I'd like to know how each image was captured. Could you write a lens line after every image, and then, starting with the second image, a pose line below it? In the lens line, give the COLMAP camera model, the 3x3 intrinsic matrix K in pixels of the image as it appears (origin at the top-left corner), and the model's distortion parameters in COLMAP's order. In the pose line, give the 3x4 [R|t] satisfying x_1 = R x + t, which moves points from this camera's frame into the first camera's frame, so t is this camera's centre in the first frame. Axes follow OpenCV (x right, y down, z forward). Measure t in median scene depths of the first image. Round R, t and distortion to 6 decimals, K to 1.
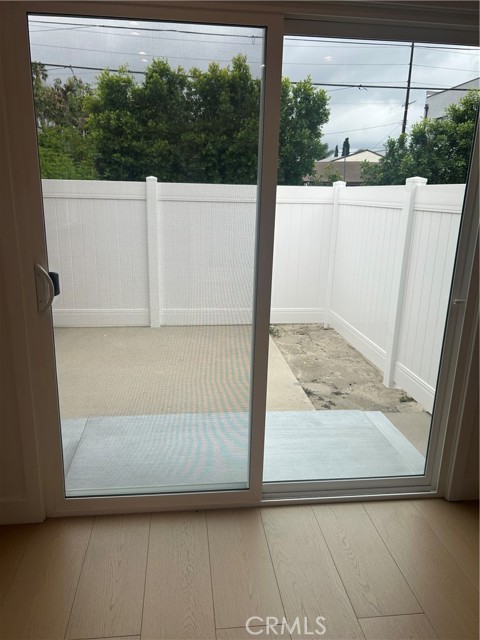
lens RADIAL K [[477.1, 0, 240.0], [0, 477.1, 320.0], [0, 0, 1]] dist [0.005423, -0.004934]
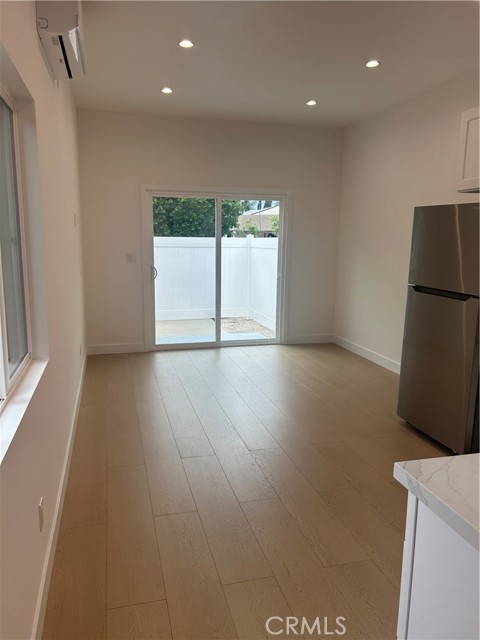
lens RADIAL K [[477.1, 0, 240.0], [0, 477.1, 320.0], [0, 0, 1]] dist [0.005423, -0.004934]
pose [[0.989114, -0.033575, 0.143270, -0.045716], [0.047152, 0.994601, -0.092447, 0.090219], [-0.139392, 0.098196, 0.985356, -0.336618]]
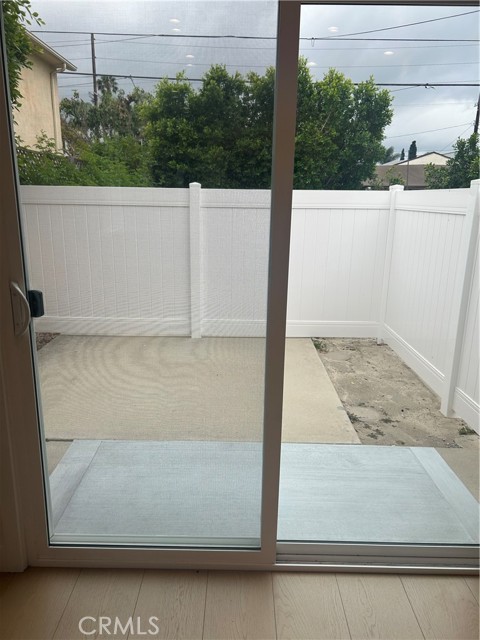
lens RADIAL K [[477.1, 0, 240.0], [0, 477.1, 320.0], [0, 0, 1]] dist [0.005423, -0.004934]
pose [[0.992145, 0.021841, -0.123175, 0.014155], [-0.023317, 0.999672, -0.010560, -0.007215], [0.122904, 0.013349, 0.992329, 0.028220]]
